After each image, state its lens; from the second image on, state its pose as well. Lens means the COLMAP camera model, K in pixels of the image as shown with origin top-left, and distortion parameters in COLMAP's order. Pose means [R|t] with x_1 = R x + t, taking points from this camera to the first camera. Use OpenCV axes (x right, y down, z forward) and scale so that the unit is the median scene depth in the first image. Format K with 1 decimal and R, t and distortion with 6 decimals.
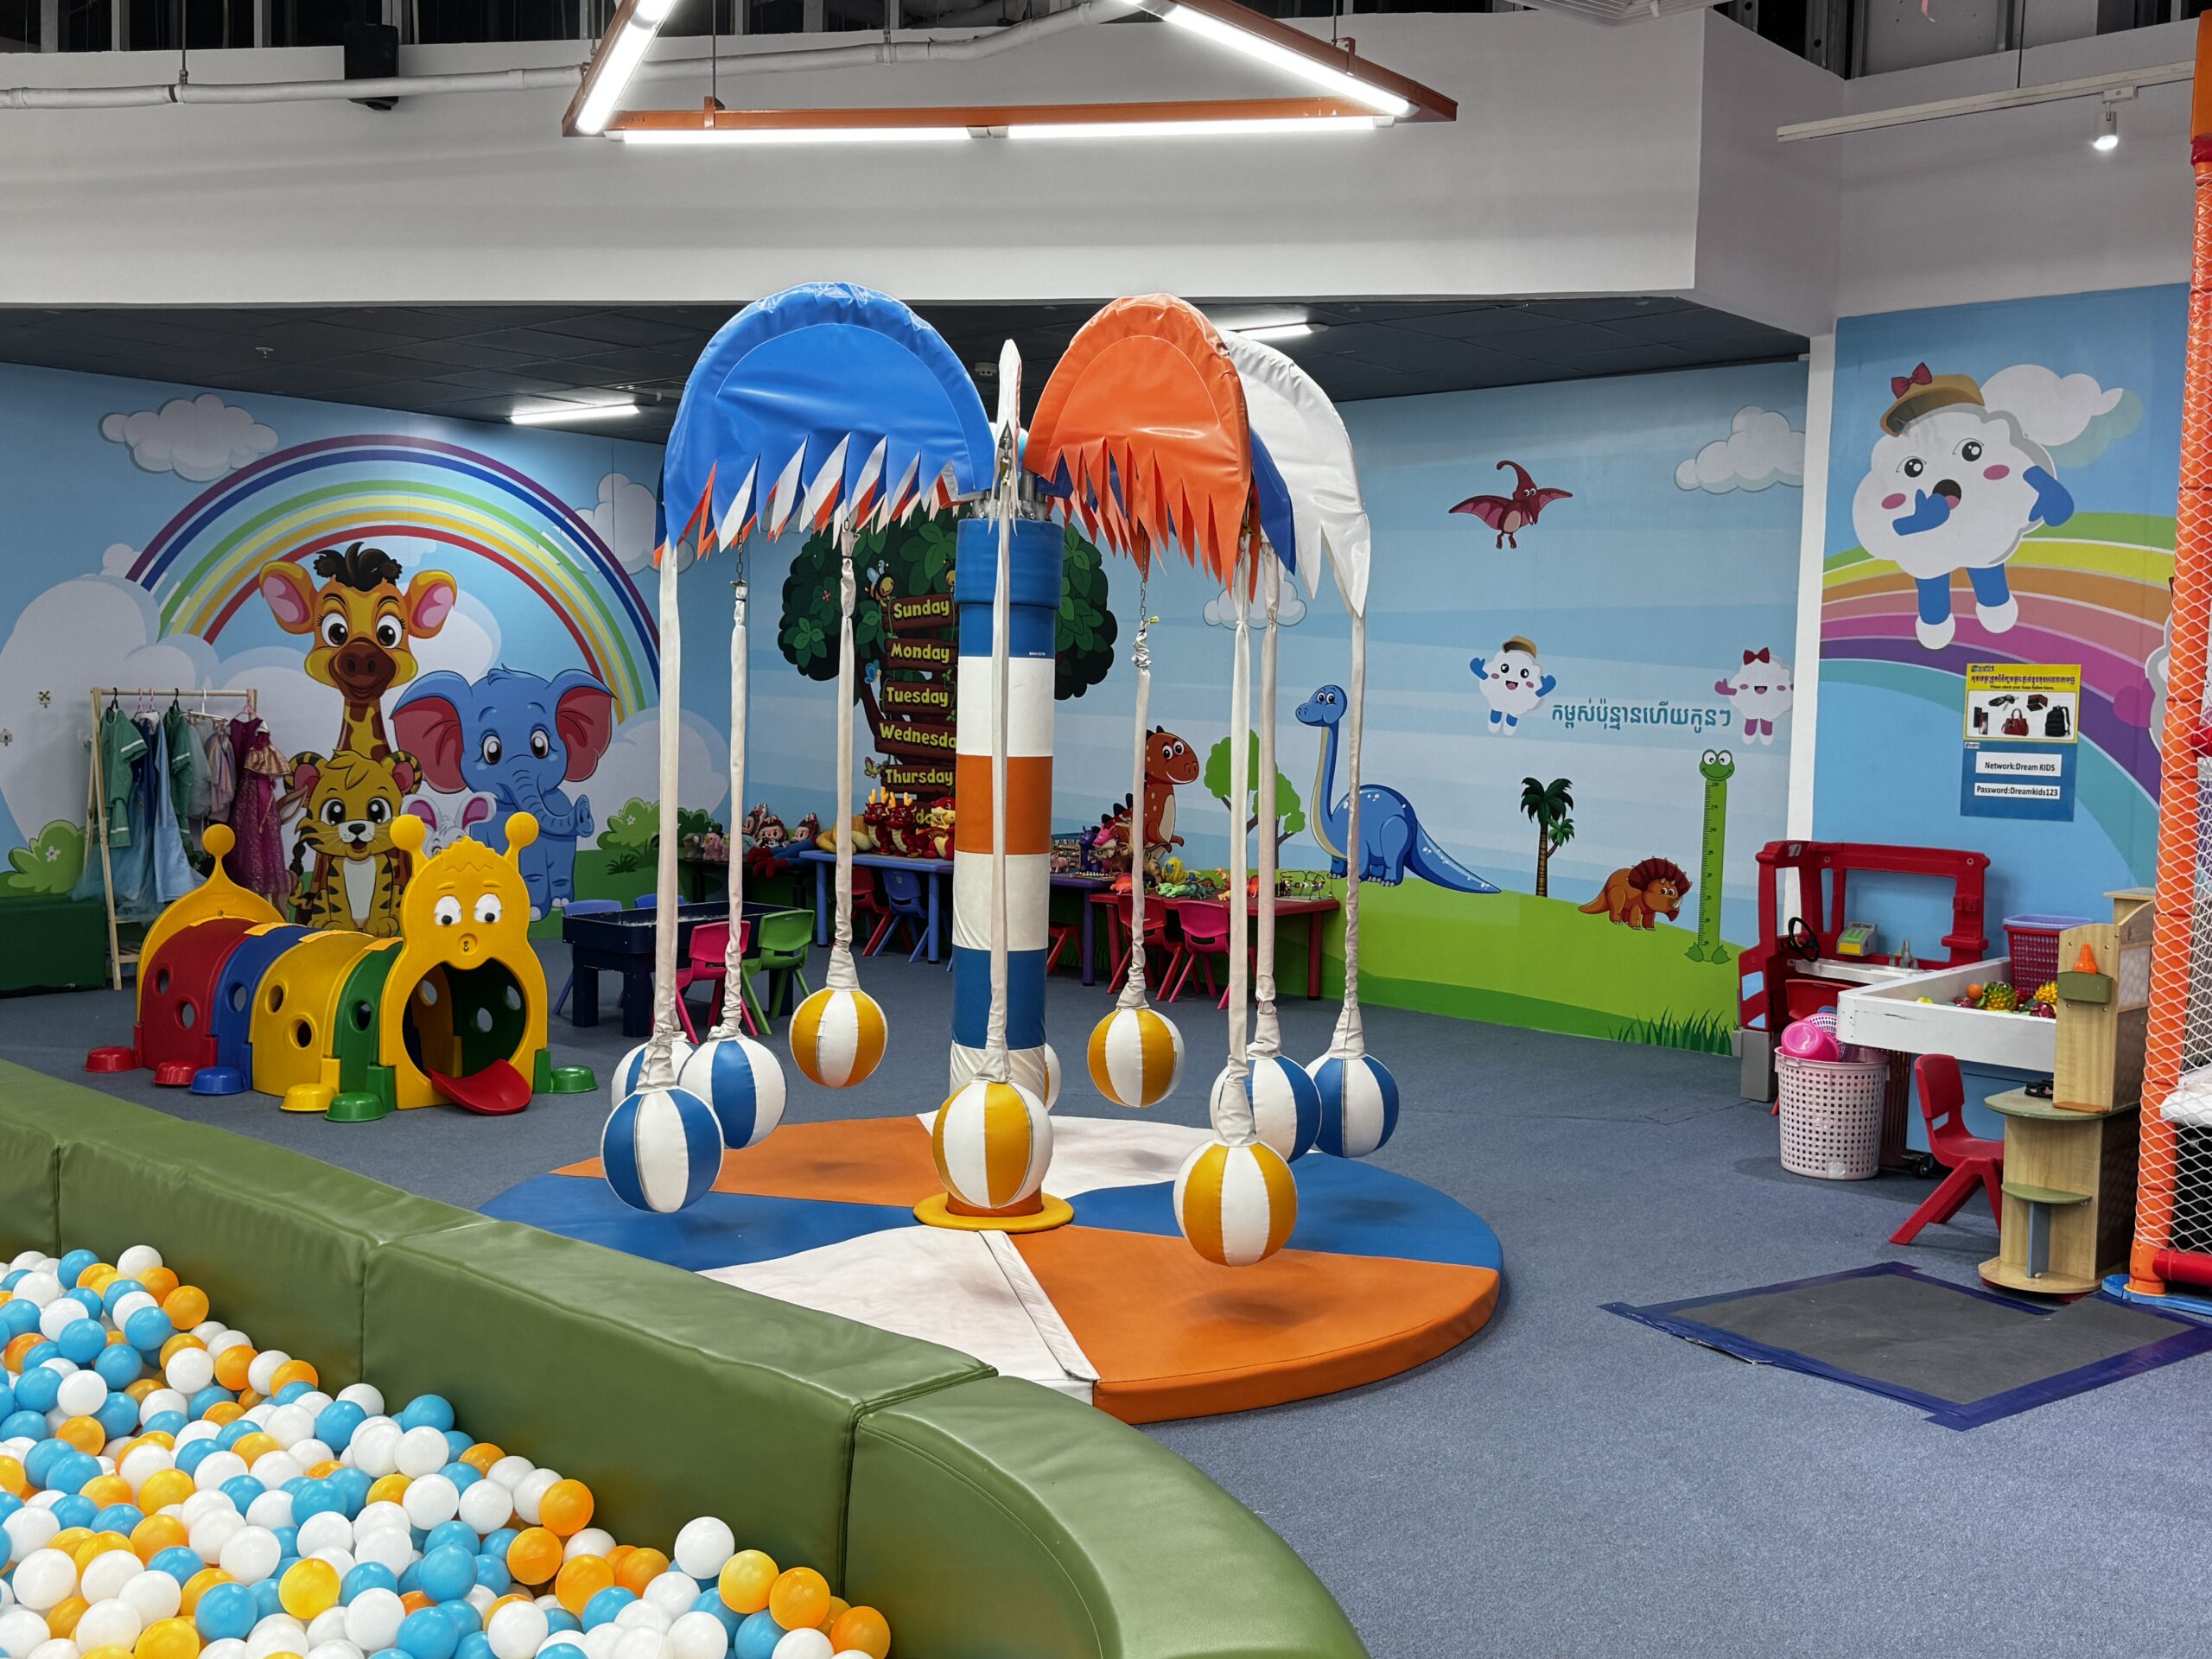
lens RADIAL K [[2177.5, 0, 1106.0], [0, 2177.5, 829.5], [0, 0, 1]] dist [0.229894, -0.506761]
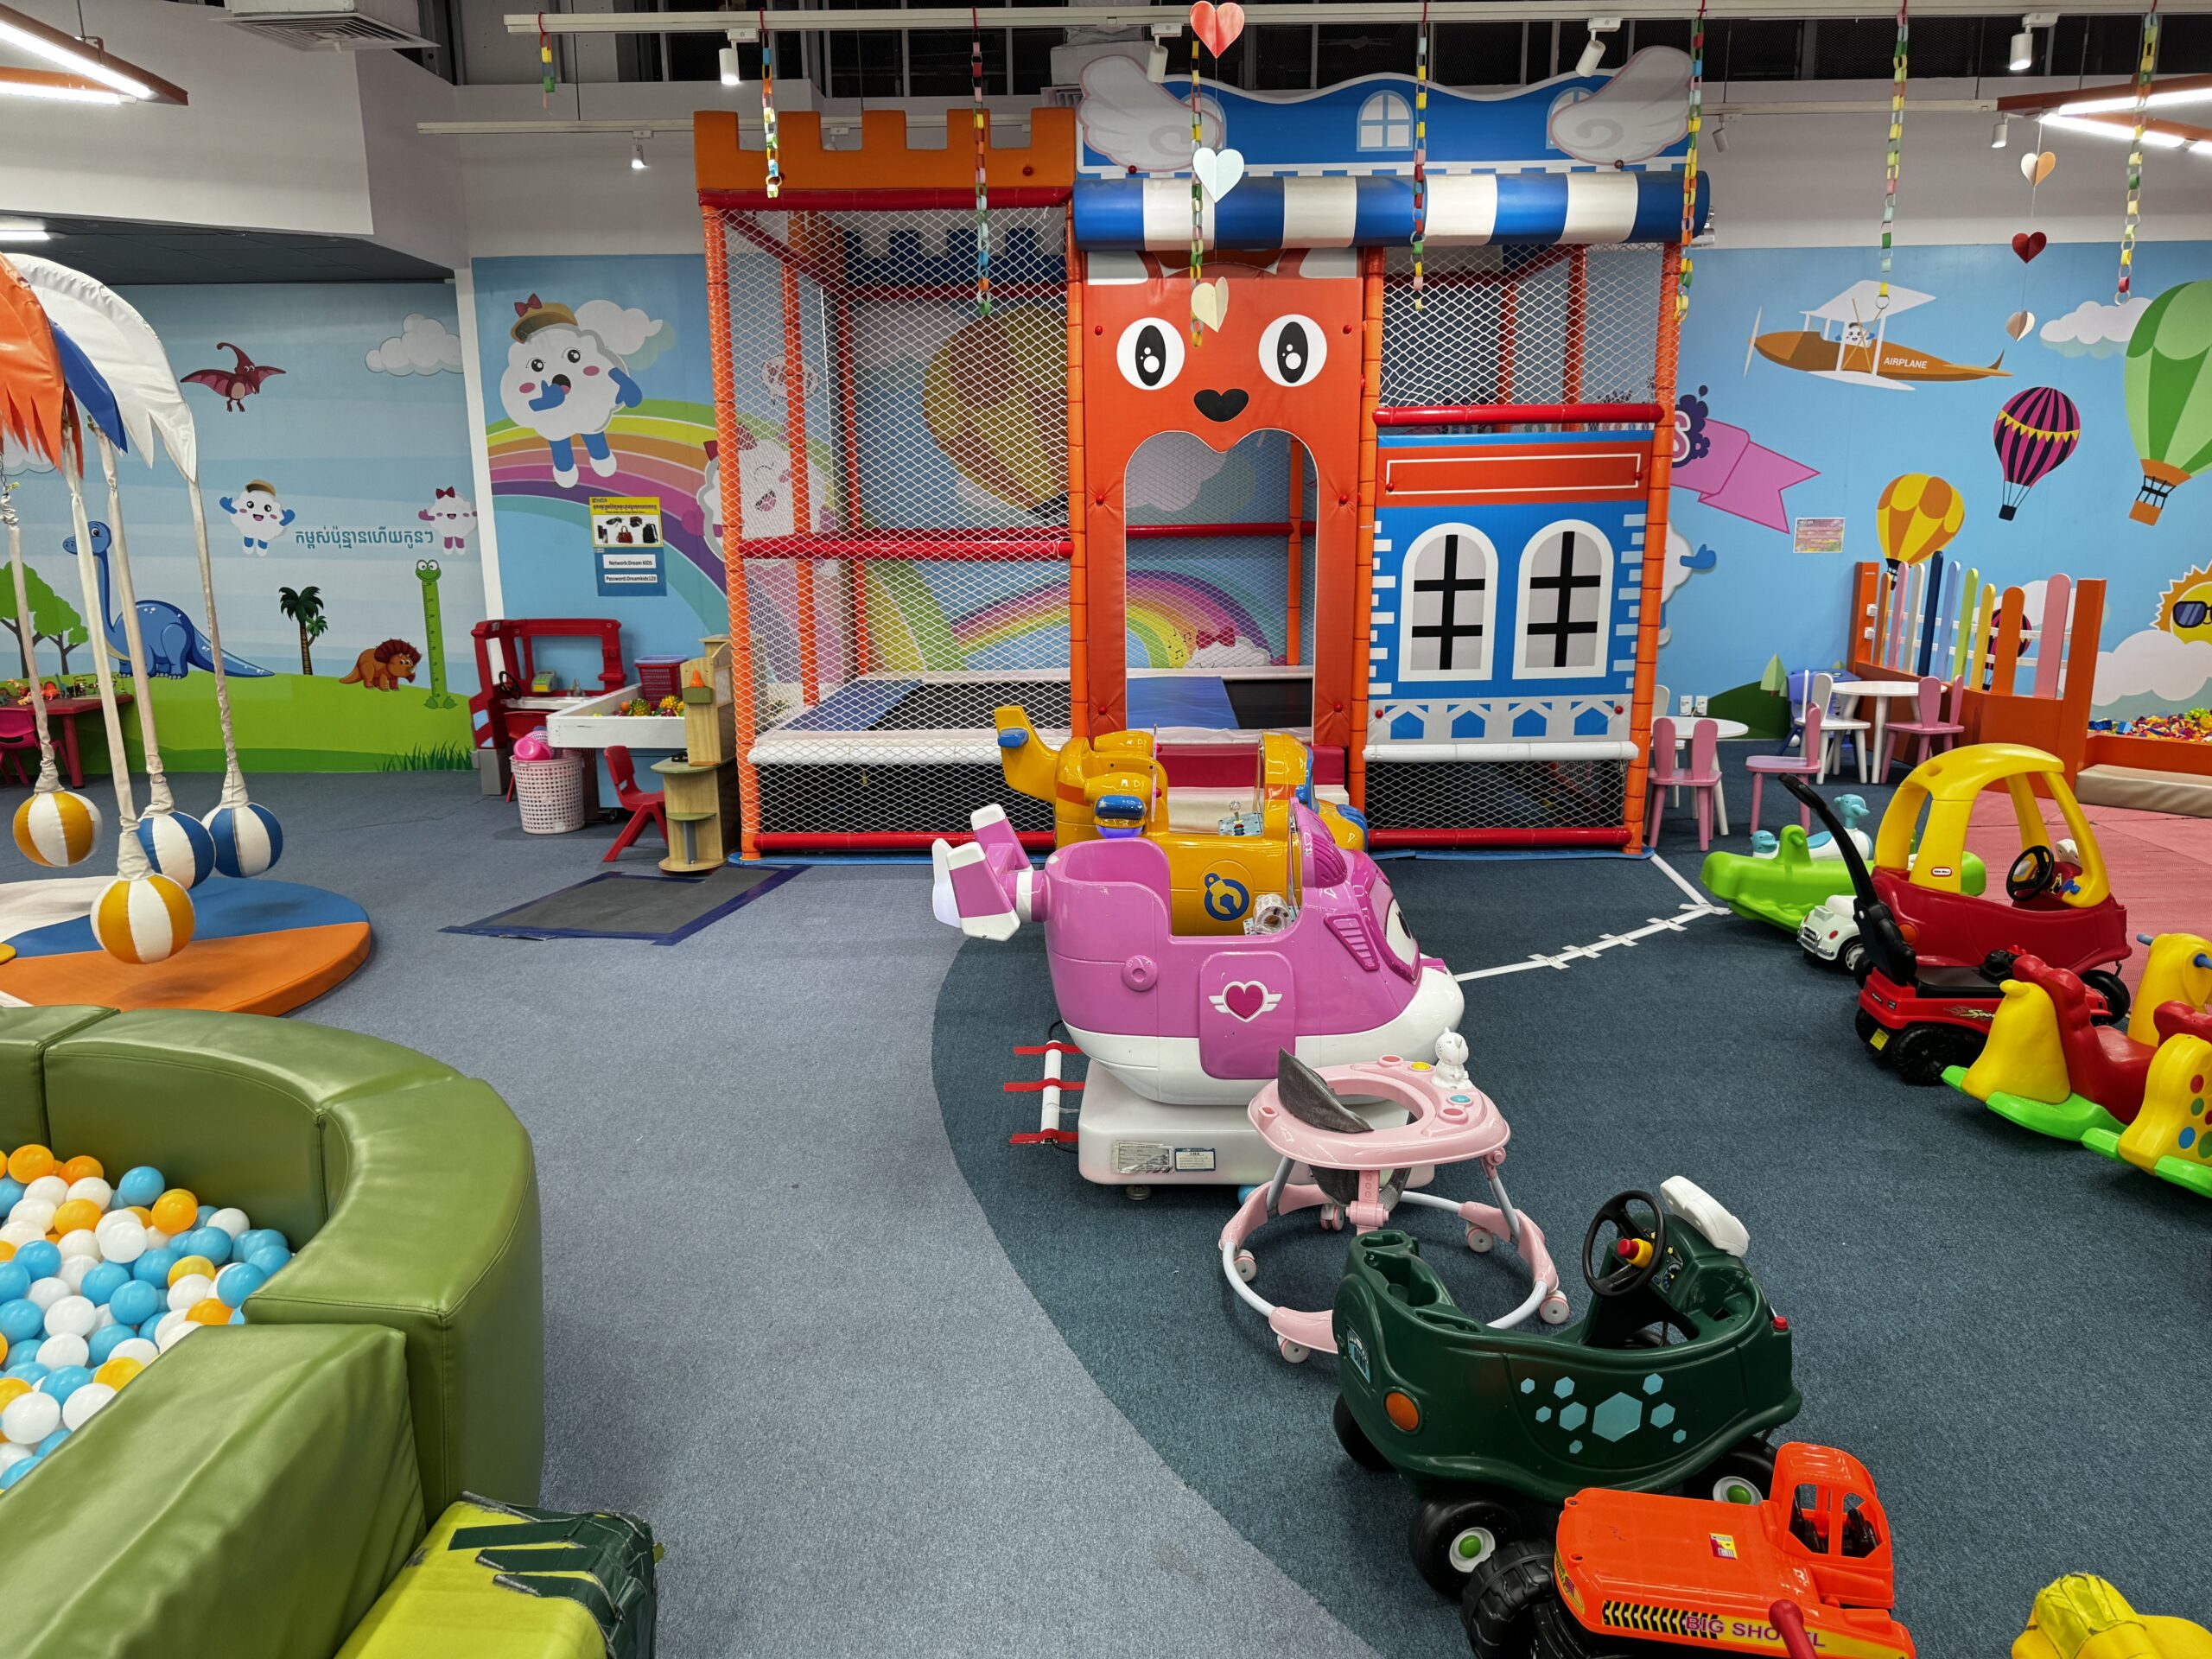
lens RADIAL K [[1580.5, 0, 1106.0], [0, 1580.5, 829.5], [0, 0, 1]] dist [0.069966, -0.128312]
pose [[0.766462, -0.159769, 0.622101, -0.065560], [0.070001, 0.983577, 0.166359, -0.006171], [-0.638464, -0.083960, 0.765059, -0.099126]]
